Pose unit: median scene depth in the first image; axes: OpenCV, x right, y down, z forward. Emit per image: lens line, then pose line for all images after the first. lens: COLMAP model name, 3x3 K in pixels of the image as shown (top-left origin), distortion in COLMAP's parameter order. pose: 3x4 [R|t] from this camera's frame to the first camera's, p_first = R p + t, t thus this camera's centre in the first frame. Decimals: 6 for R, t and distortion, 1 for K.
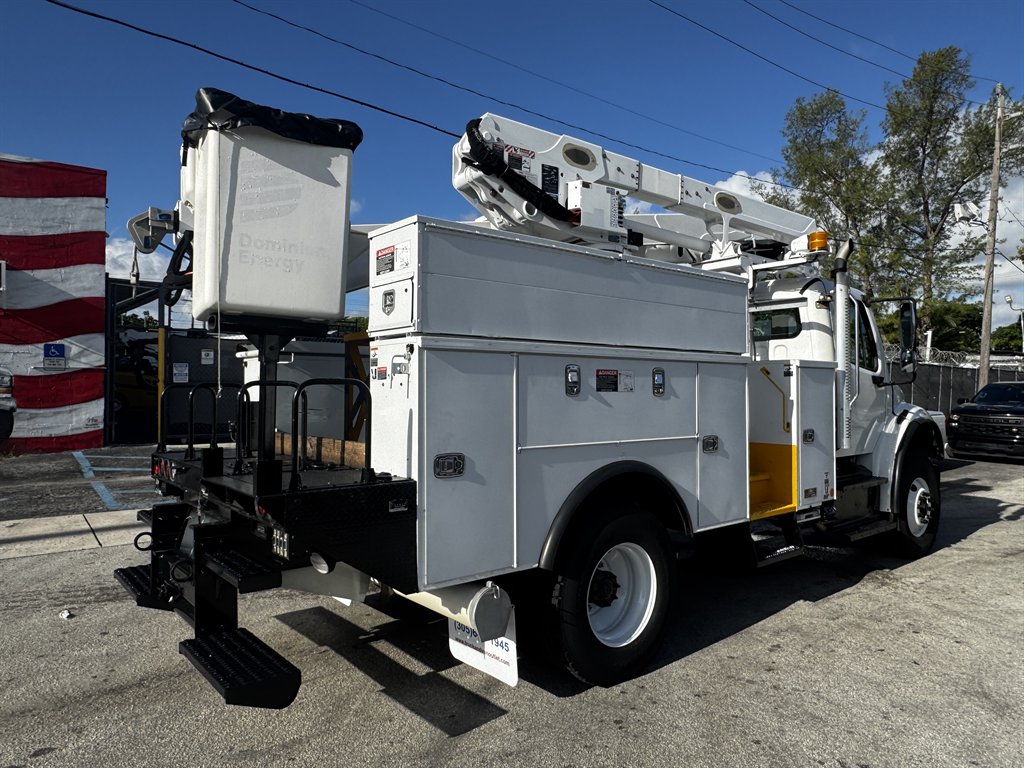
lens RADIAL K [[680.0, 0, 512.0], [0, 680.0, 381.5], [0, 0, 1]] dist [-0.003384, -0.000497]
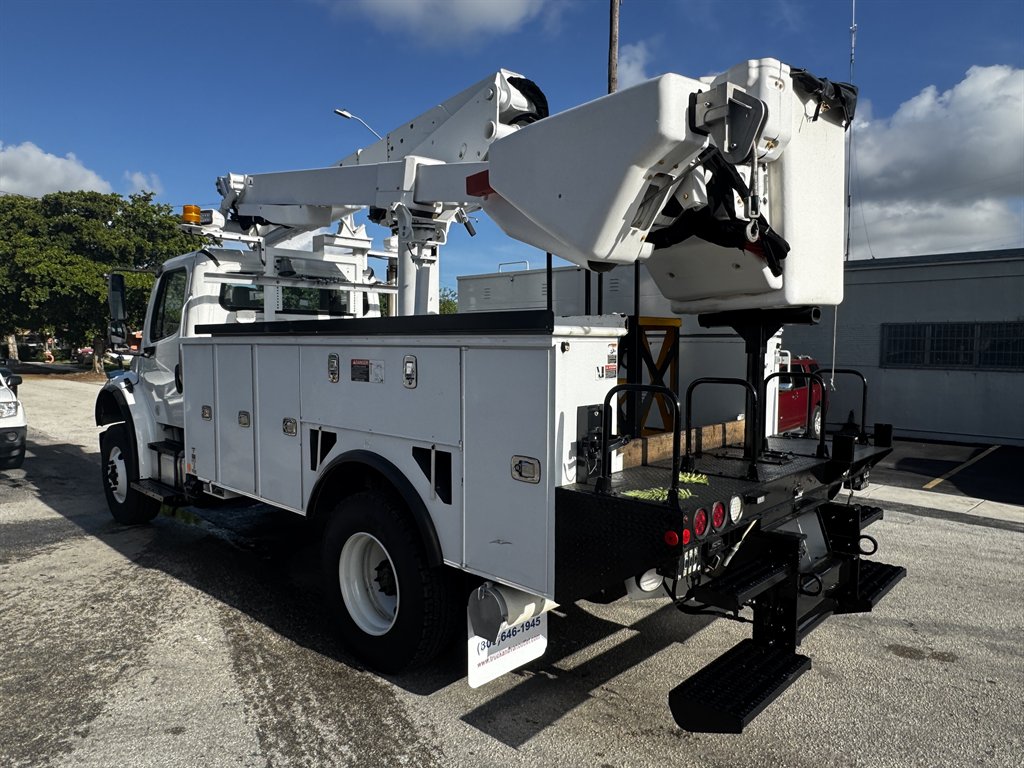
lens RADIAL K [[674.3, 0, 509.1], [0, 674.3, 389.0], [0, 0, 1]] dist [-0.009611, 0.008007]
pose [[-0.123005, -0.067752, 0.990091, -1.020663], [-0.022059, 0.997607, 0.065526, -0.026634], [-0.992161, -0.013780, -0.124205, 1.180018]]
